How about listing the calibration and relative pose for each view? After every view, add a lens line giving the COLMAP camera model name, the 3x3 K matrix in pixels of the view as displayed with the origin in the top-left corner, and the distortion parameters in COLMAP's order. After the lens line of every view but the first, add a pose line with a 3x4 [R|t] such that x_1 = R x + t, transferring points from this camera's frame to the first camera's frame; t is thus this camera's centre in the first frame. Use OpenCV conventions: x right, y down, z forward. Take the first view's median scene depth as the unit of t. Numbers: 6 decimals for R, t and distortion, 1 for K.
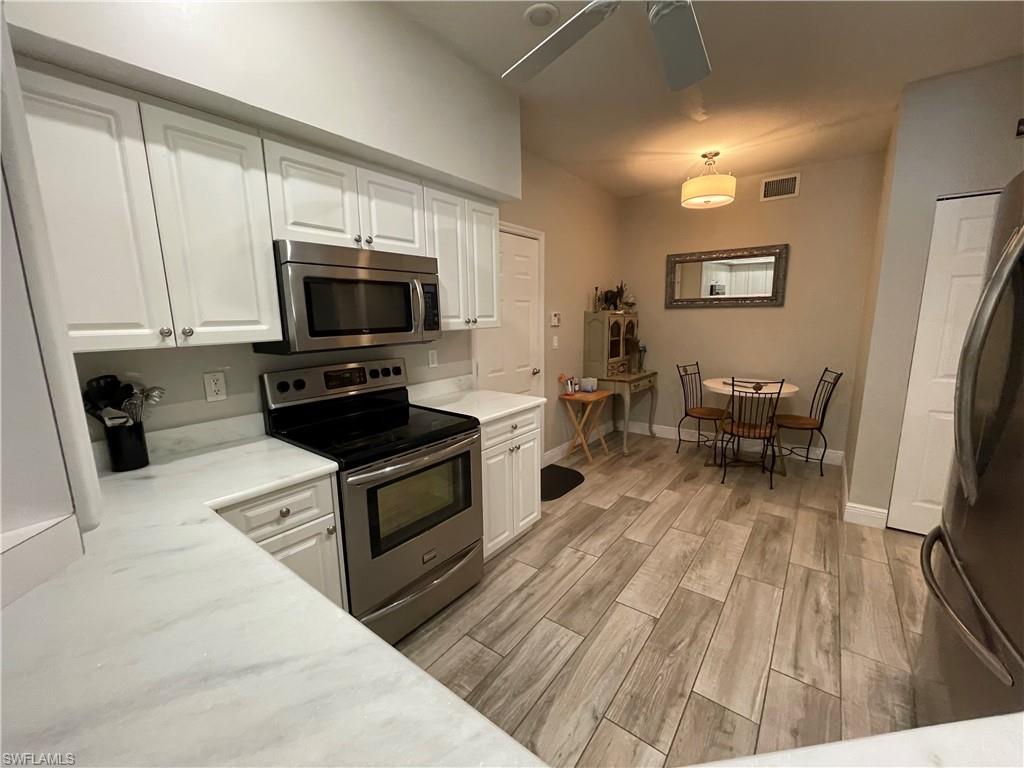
lens RADIAL K [[414.7, 0, 510.4], [0, 414.7, 385.5], [0, 0, 1]] dist [-0.001722, 0.000257]
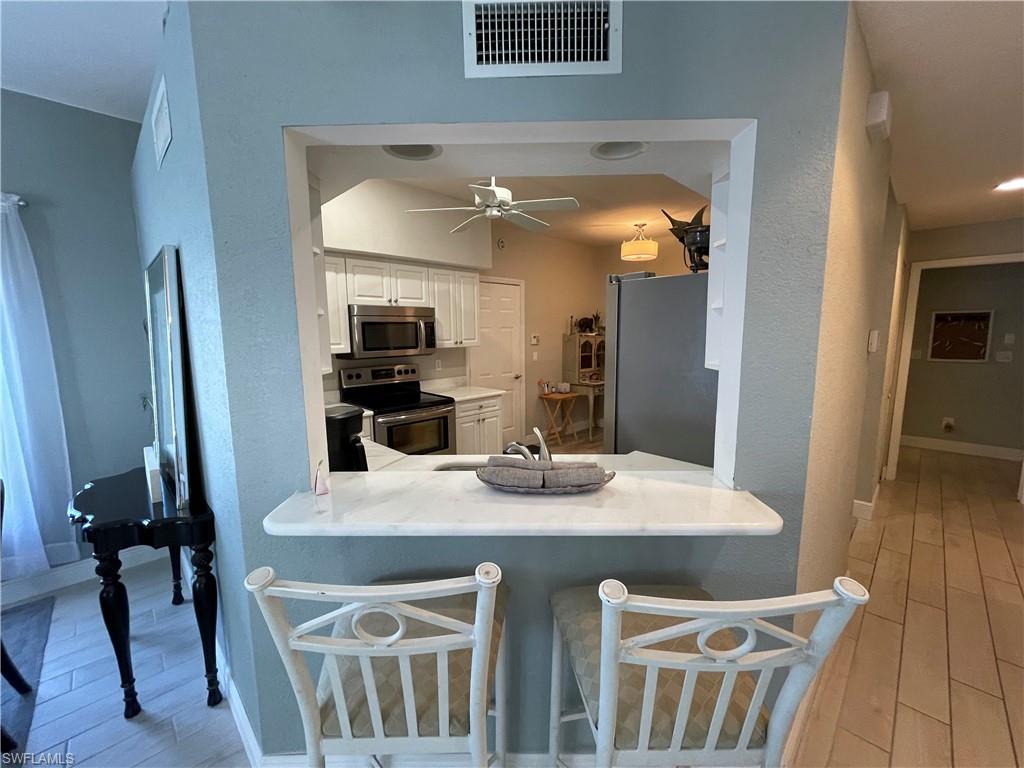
lens RADIAL K [[414.7, 0, 511.3], [0, 414.7, 385.2], [0, 0, 1]] dist [-0.001722, 0.000257]
pose [[0.991189, 0.021364, -0.130722, 0.294006], [-0.025989, 0.999092, -0.033775, 0.057787], [0.129882, 0.036874, 0.990844, -0.532873]]
